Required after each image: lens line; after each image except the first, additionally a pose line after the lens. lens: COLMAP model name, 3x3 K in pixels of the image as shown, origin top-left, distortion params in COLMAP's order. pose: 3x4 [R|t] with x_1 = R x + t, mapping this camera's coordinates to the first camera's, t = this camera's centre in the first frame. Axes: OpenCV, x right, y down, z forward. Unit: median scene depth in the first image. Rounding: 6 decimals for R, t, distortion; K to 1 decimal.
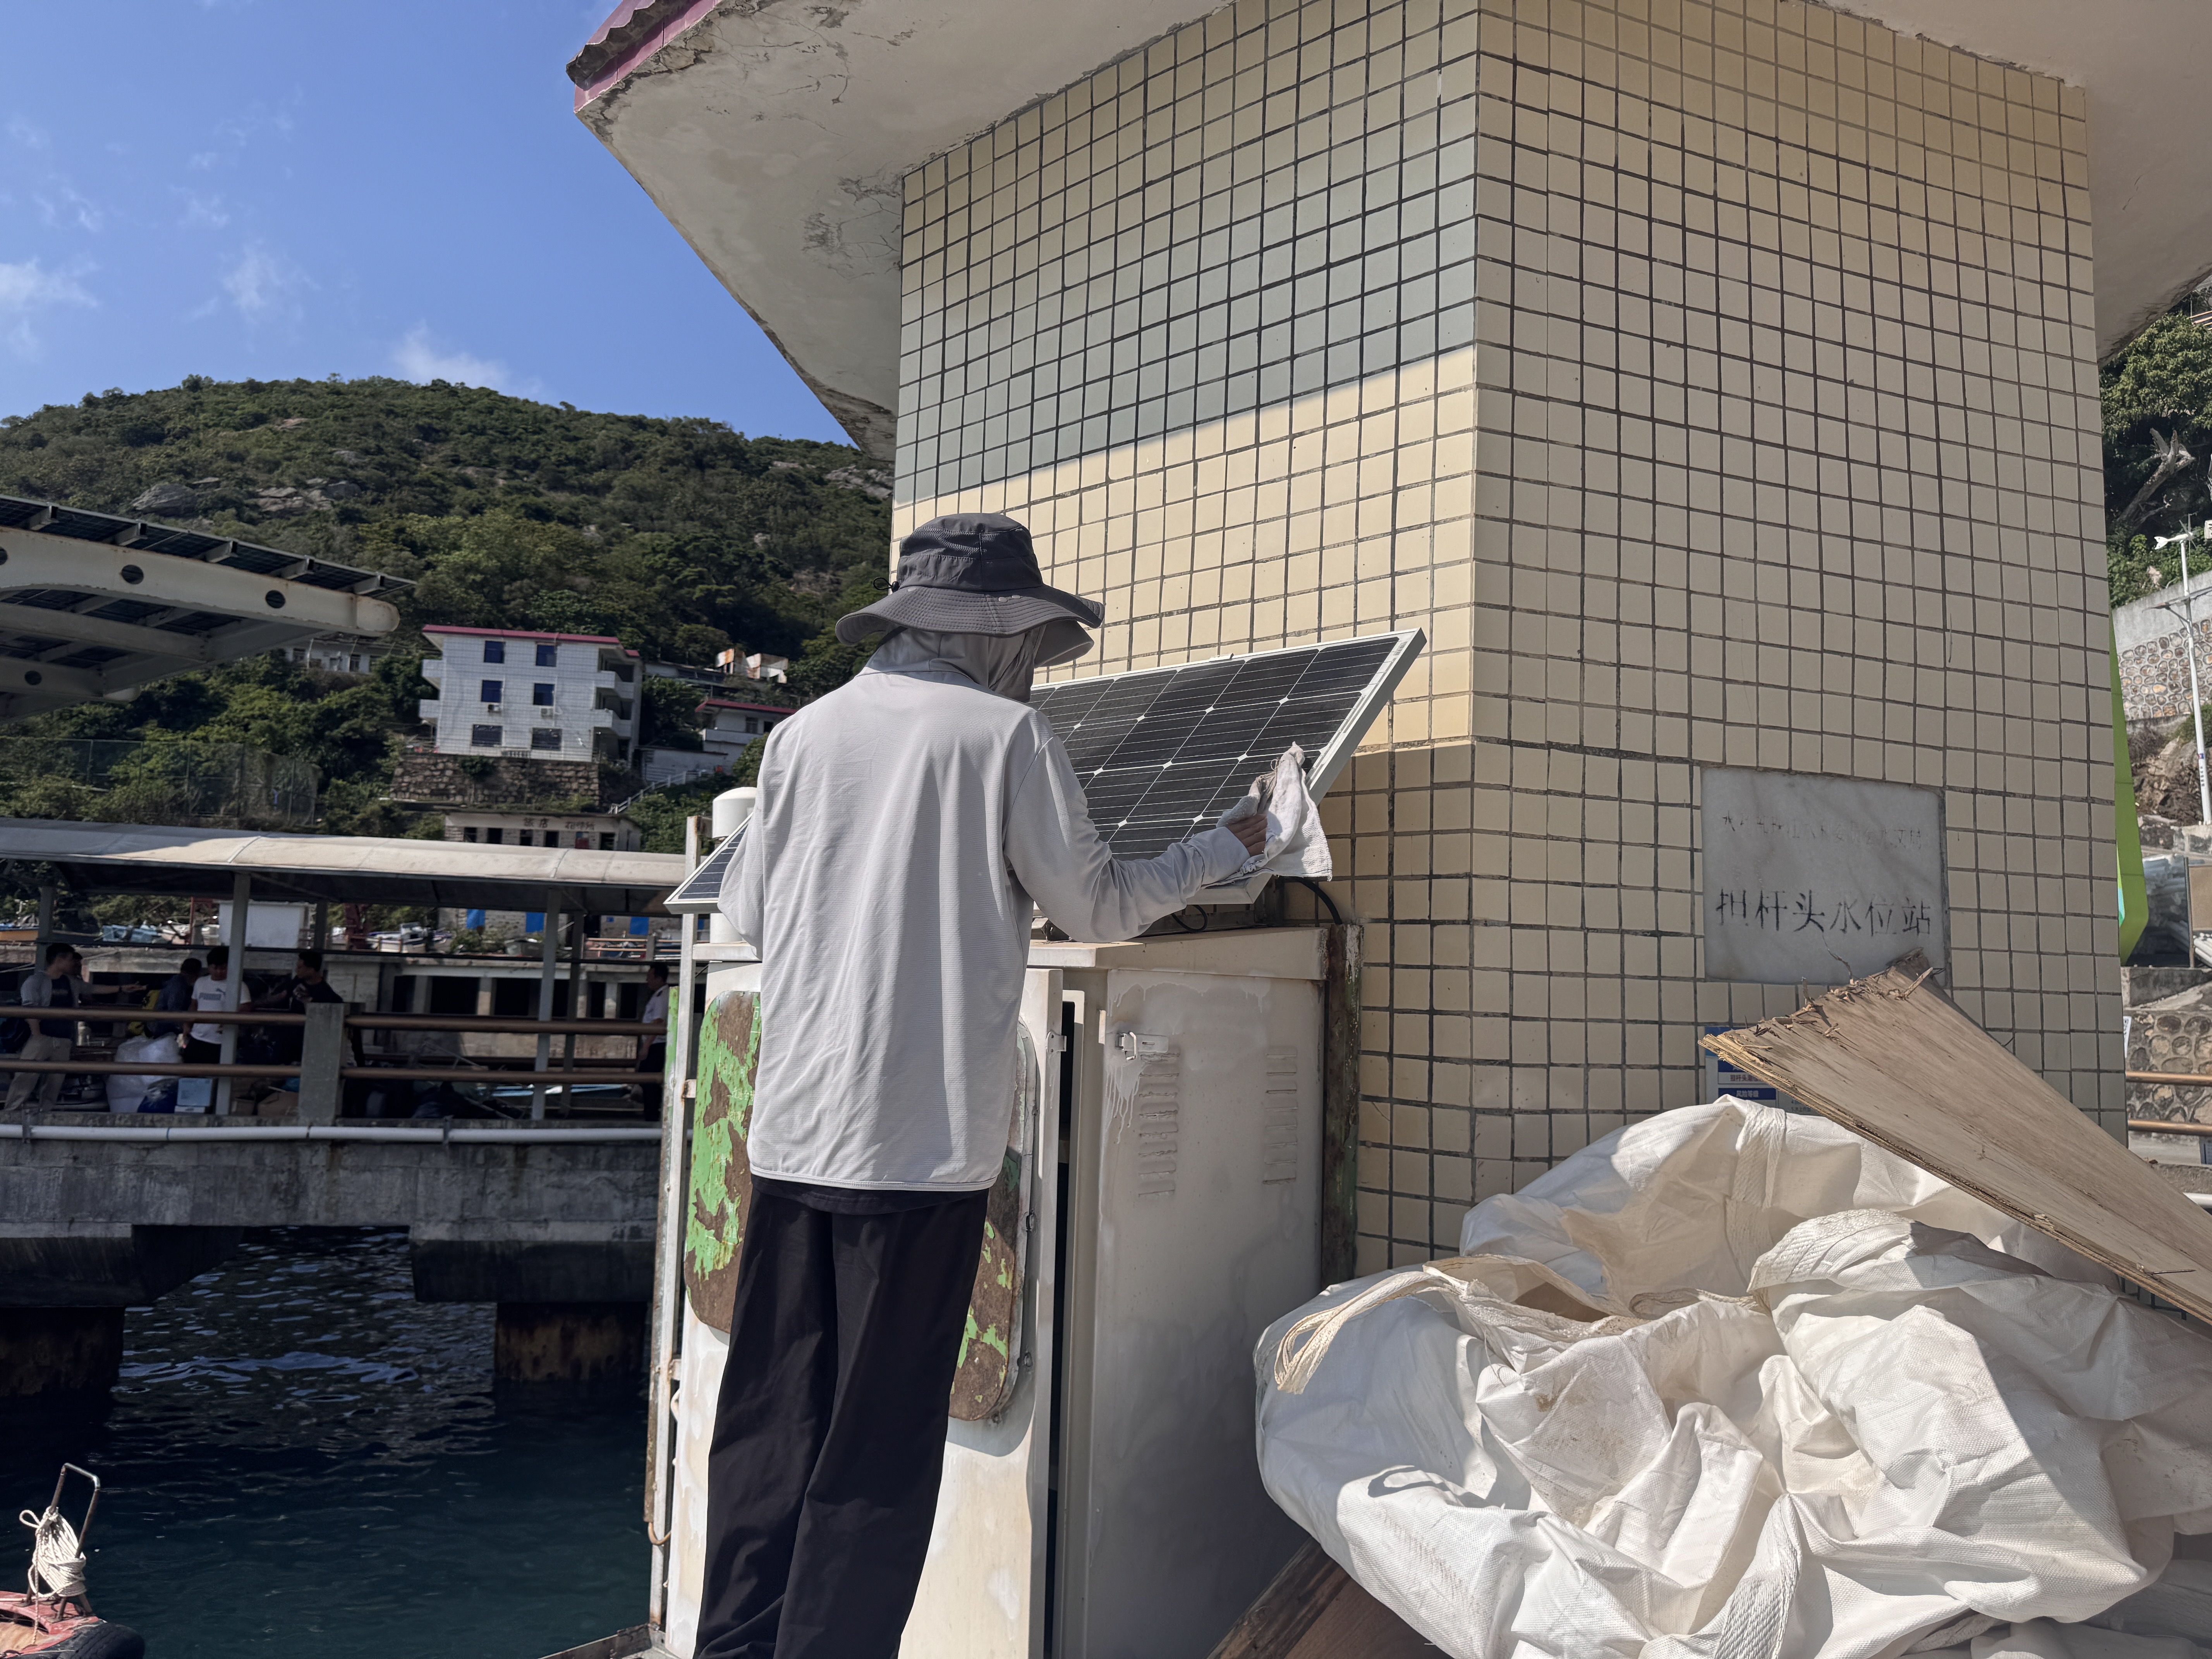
lens RADIAL K [[1548.1, 0, 1094.1], [0, 1548.1, 836.6], [0, 0, 1]] dist [0.065925, -0.087666]
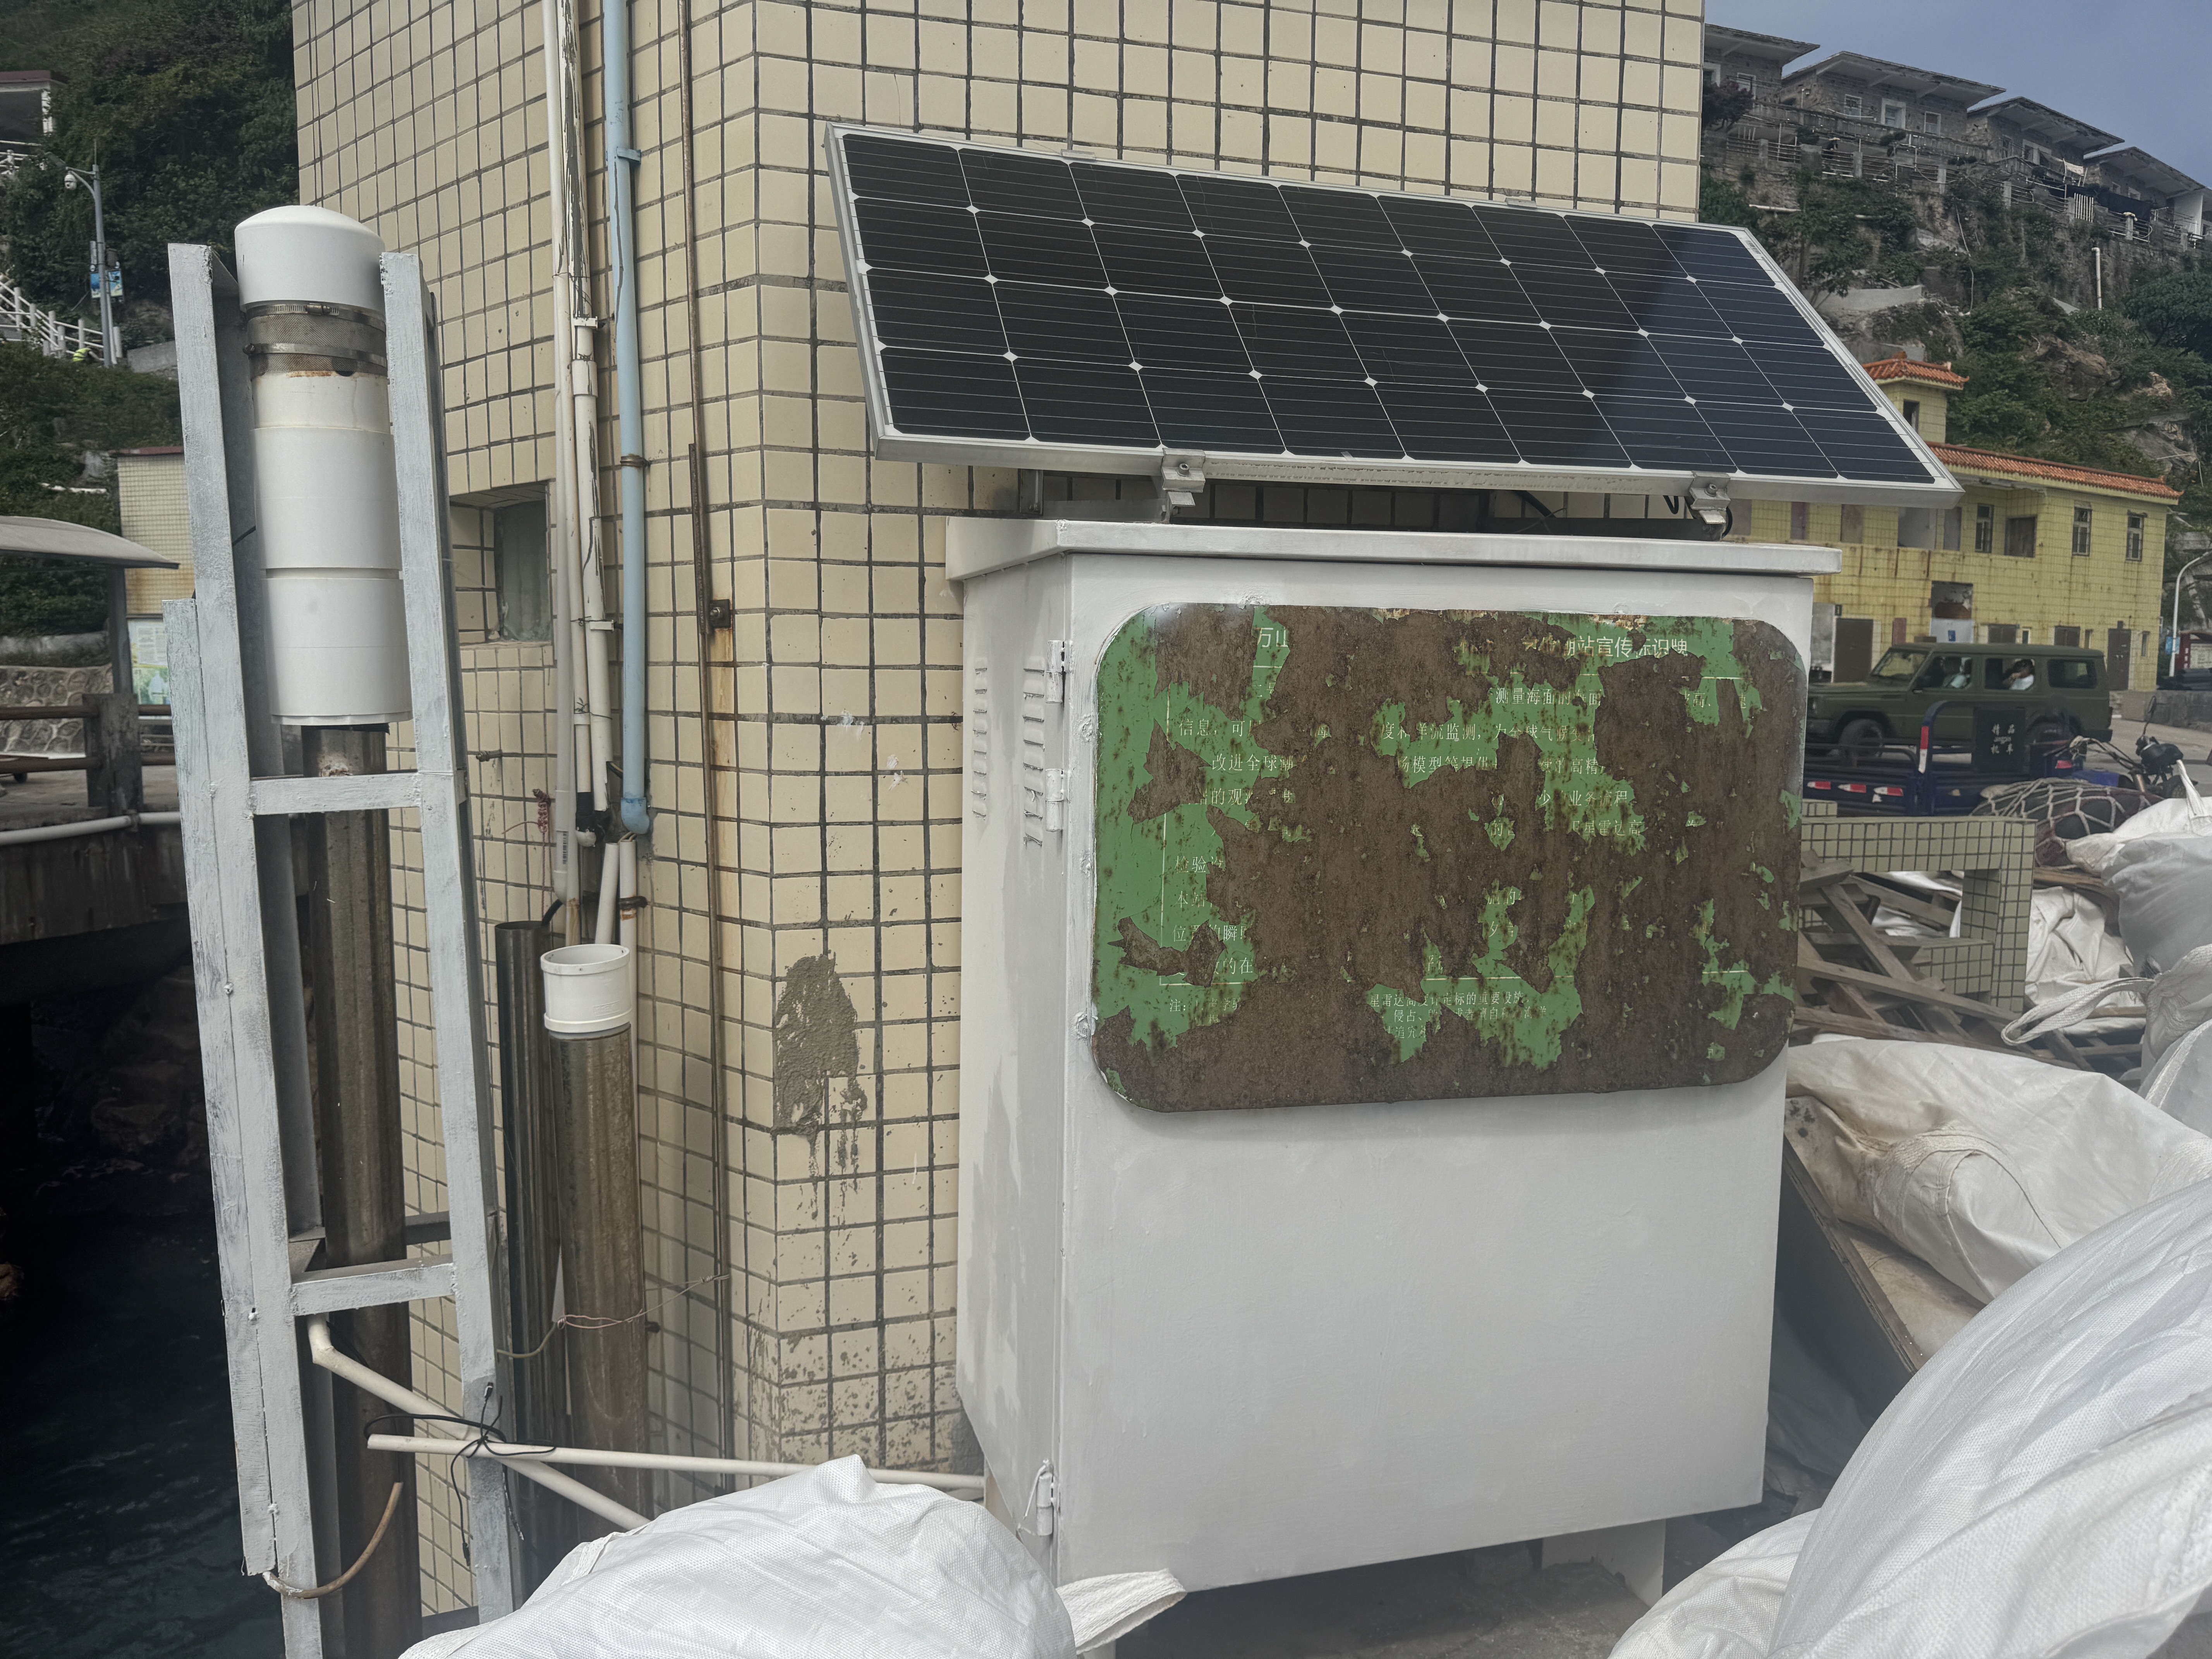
lens RADIAL K [[1548.1, 0, 1091.2], [0, 1548.1, 827.9], [0, 0, 1]] dist [0.065925, -0.087666]
pose [[0.515272, -0.117127, 0.848985, -0.824875], [-0.077461, 0.980198, 0.182242, 0.081740], [-0.853519, -0.159667, 0.495996, 0.748470]]
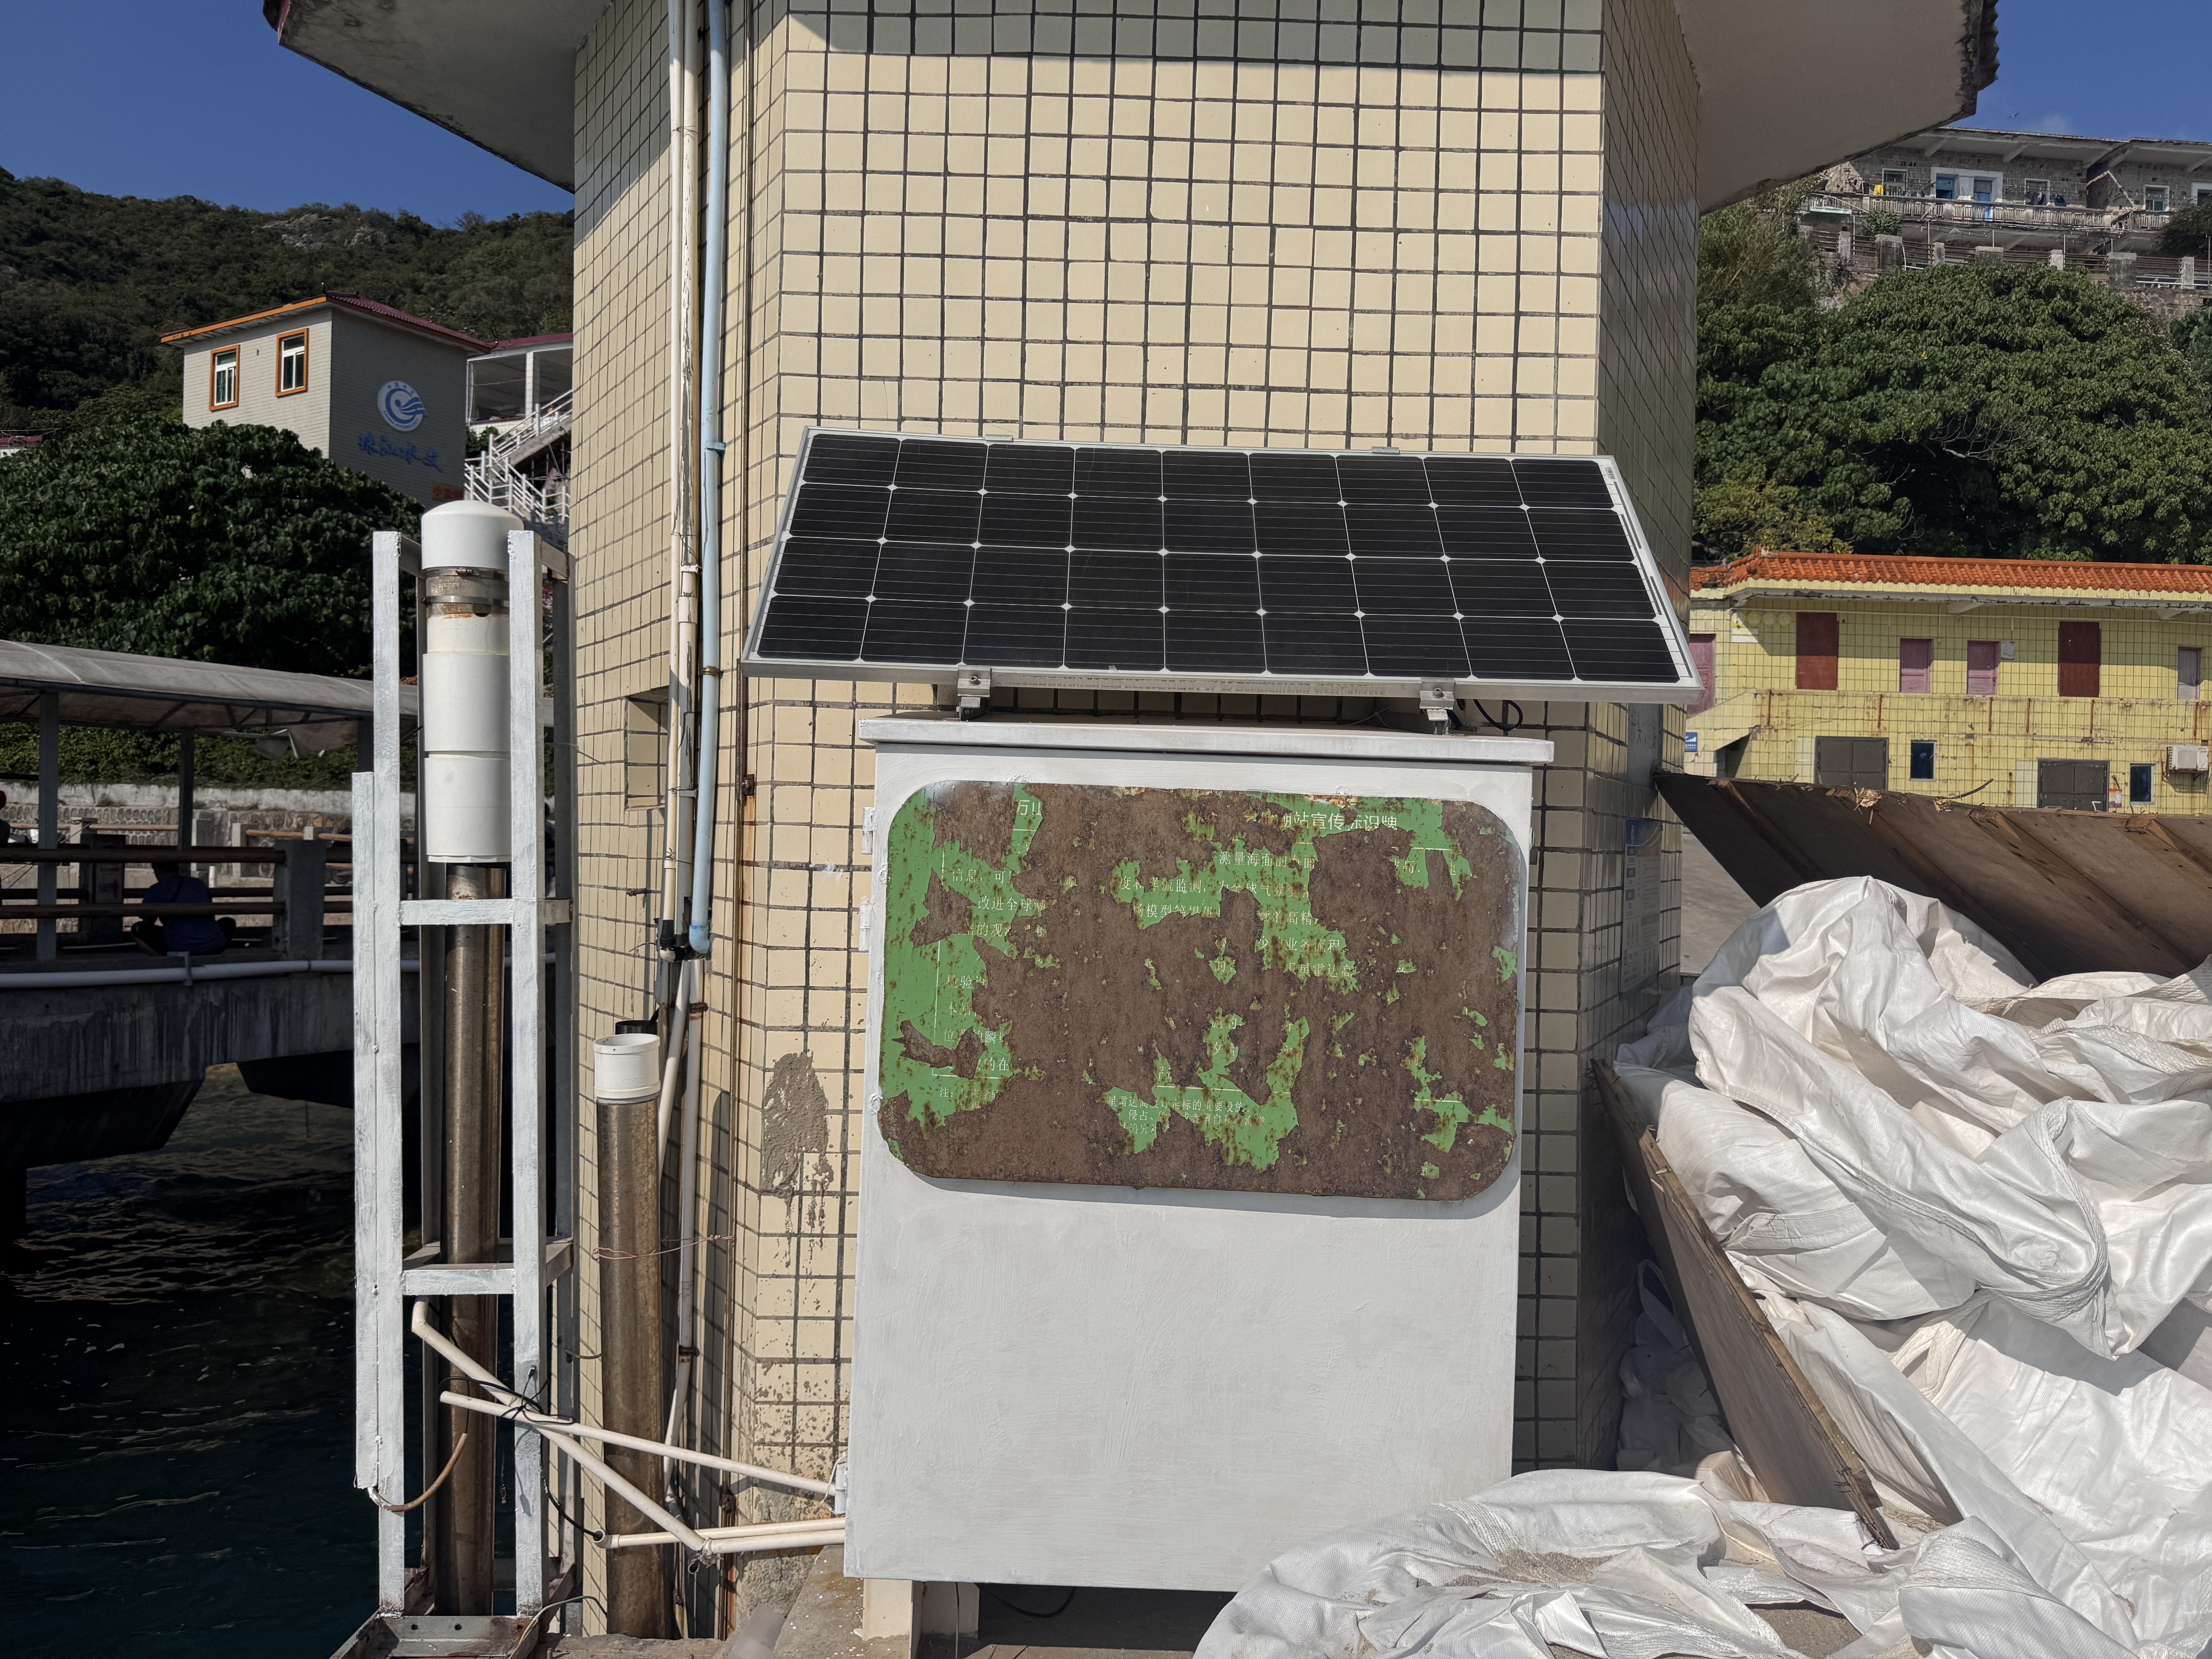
lens RADIAL K [[1548.1, 0, 1103.1], [0, 1548.1, 844.9], [0, 0, 1]] dist [0.065925, -0.087666]
pose [[0.731105, -0.022280, 0.681901, -0.764656], [-0.070603, 0.991630, 0.108097, 0.042273], [-0.678602, -0.127174, 0.723413, 0.379593]]
